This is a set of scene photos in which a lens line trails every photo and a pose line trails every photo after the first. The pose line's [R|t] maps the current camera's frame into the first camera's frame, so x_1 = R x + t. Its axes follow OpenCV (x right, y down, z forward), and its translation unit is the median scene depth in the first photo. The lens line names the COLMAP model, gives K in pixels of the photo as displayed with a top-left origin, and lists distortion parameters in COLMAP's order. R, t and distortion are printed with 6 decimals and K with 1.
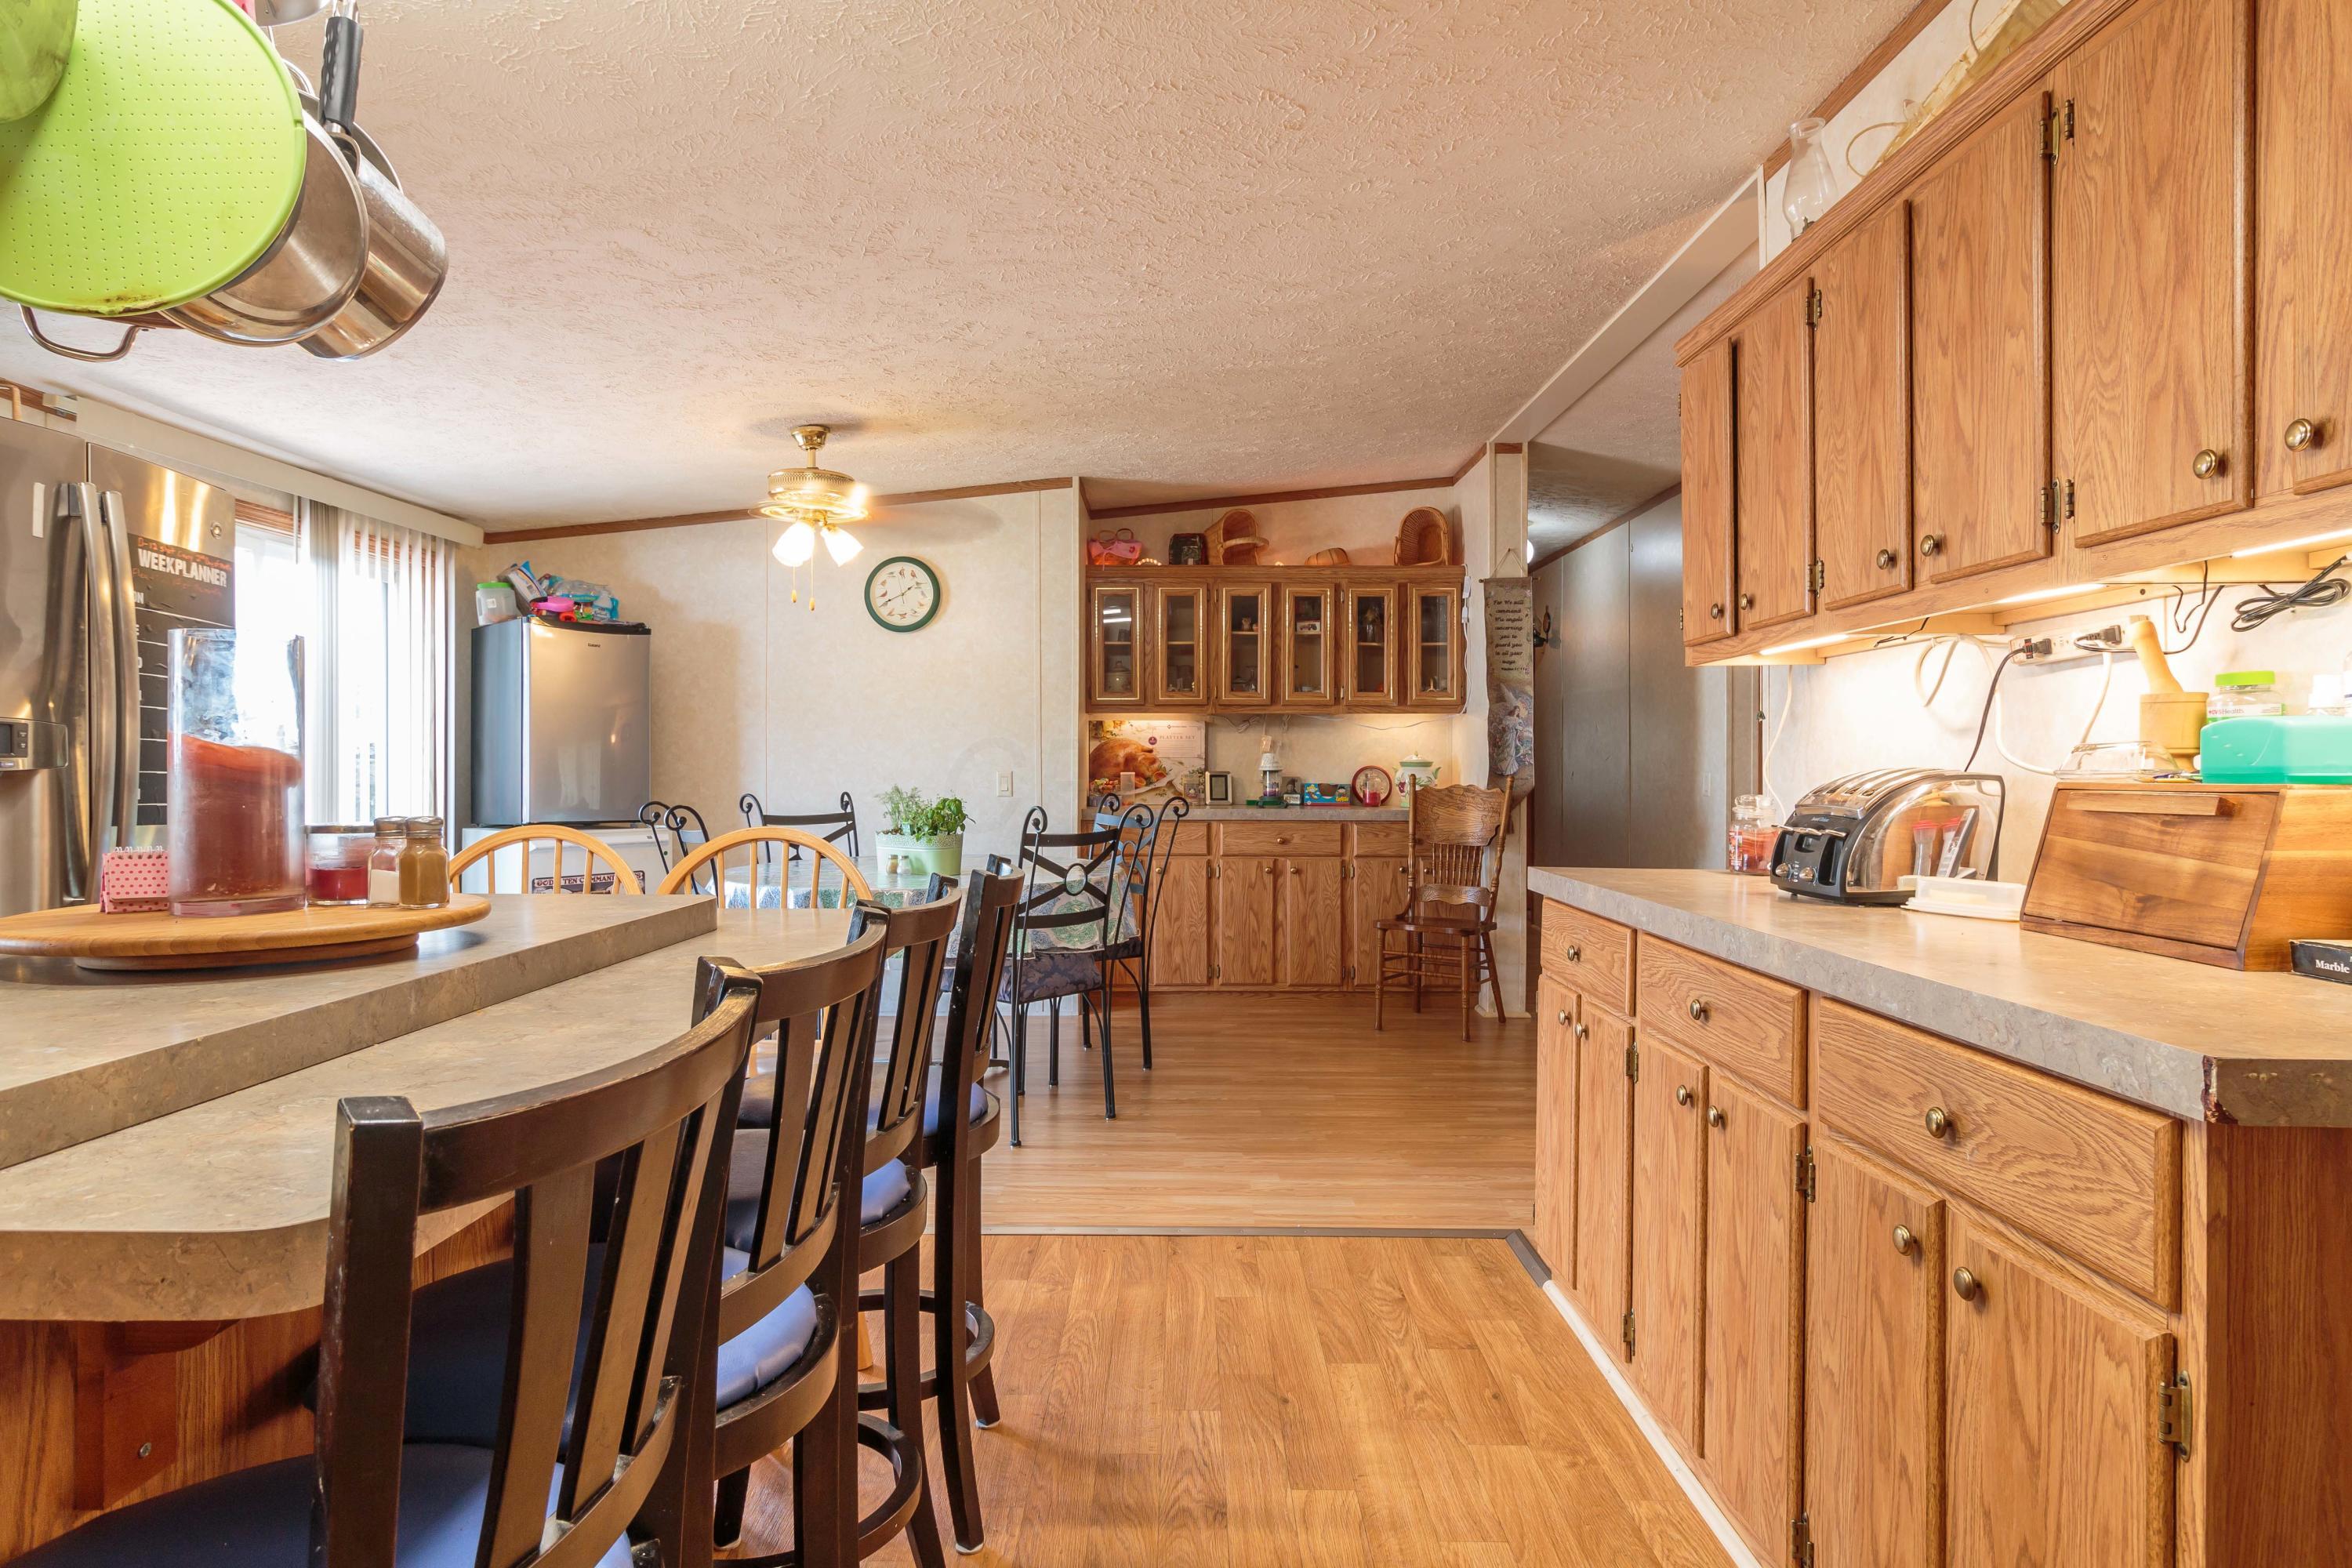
lens RADIAL K [[1325.7, 0, 1123.2], [0, 1325.7, 774.2], [0, 0, 1]] dist [0.001135, -0.000010]
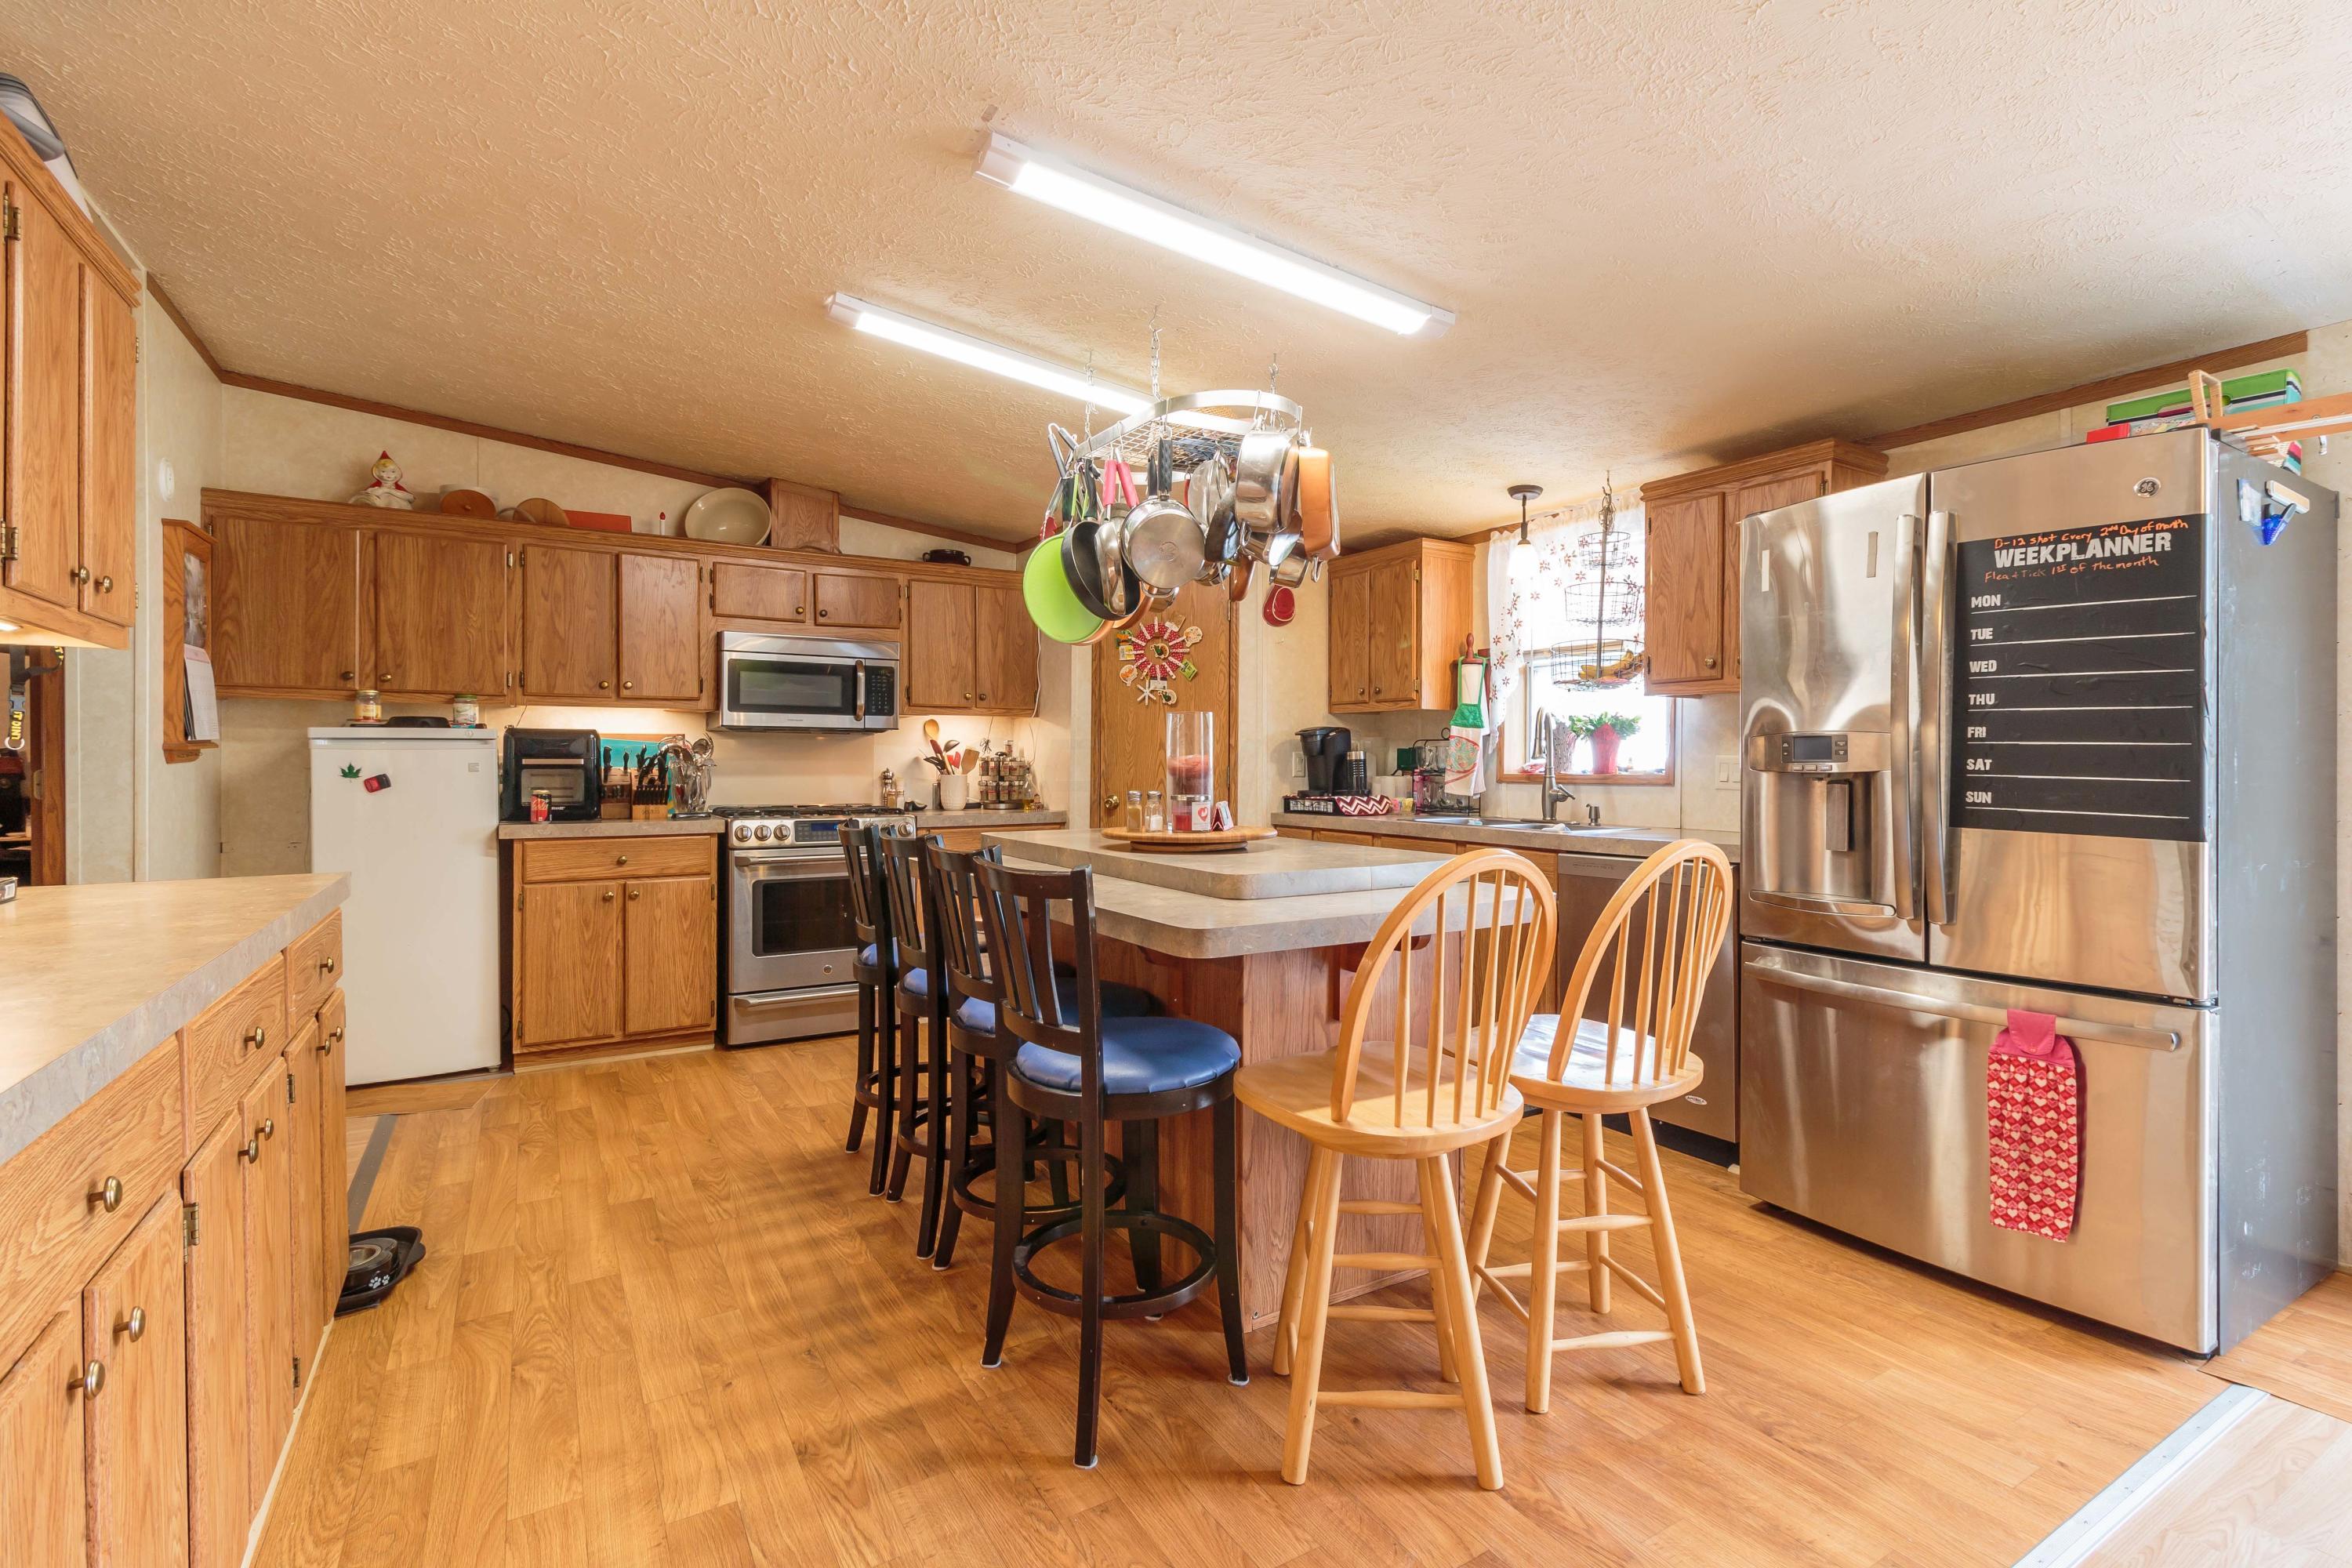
lens RADIAL K [[1096.2, 0, 1208.9], [0, 1096.2, 767.8], [0, 0, 1]] dist [0.001755, 0.000040]
pose [[-0.829409, -0.000017, -0.558641, 0.282208], [-0.004816, 0.999963, 0.007120, -0.013609], [0.558621, 0.008596, -0.829379, 1.812307]]
